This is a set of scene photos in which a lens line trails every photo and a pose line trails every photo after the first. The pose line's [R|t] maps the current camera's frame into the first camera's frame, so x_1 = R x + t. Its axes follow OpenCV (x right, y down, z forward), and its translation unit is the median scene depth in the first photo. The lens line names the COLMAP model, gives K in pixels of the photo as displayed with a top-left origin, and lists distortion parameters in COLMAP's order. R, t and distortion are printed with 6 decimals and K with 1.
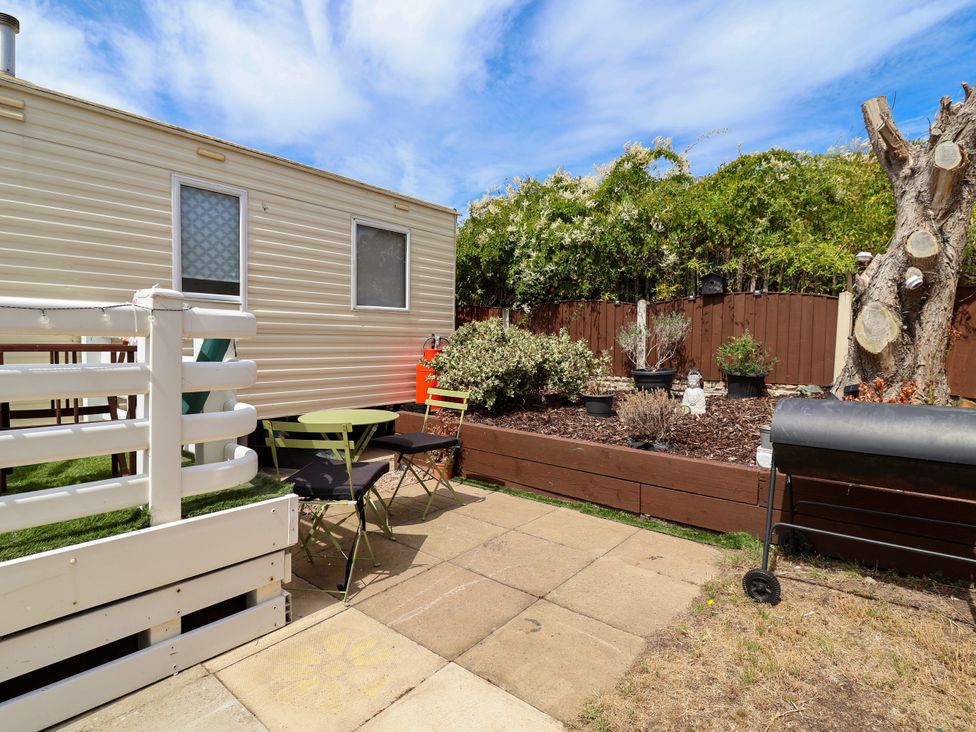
lens RADIAL K [[507.8, 0, 501.4], [0, 507.8, 414.2], [0, 0, 1]] dist [0.018190, -0.013592]
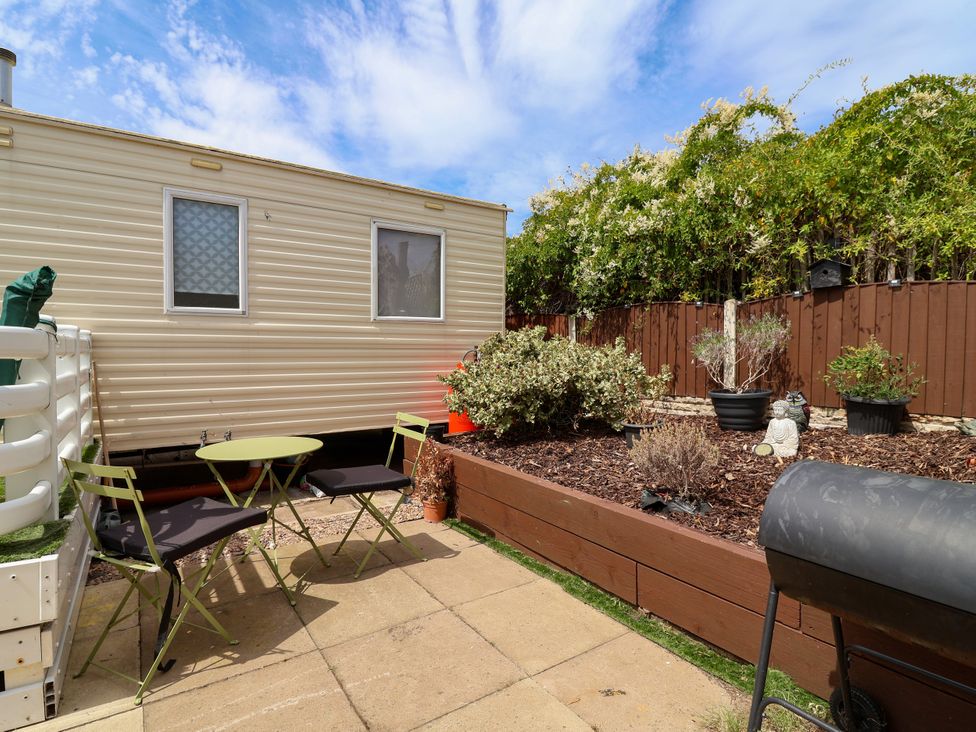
lens RADIAL K [[522.3, 0, 509.1], [0, 522.3, 403.2], [0, 0, 1]] dist [0.026711, -0.019864]
pose [[0.959341, 0.020923, -0.281472, 0.199998], [-0.033277, 0.998678, -0.039181, -0.028447], [0.280280, 0.046955, 0.958769, 0.169121]]
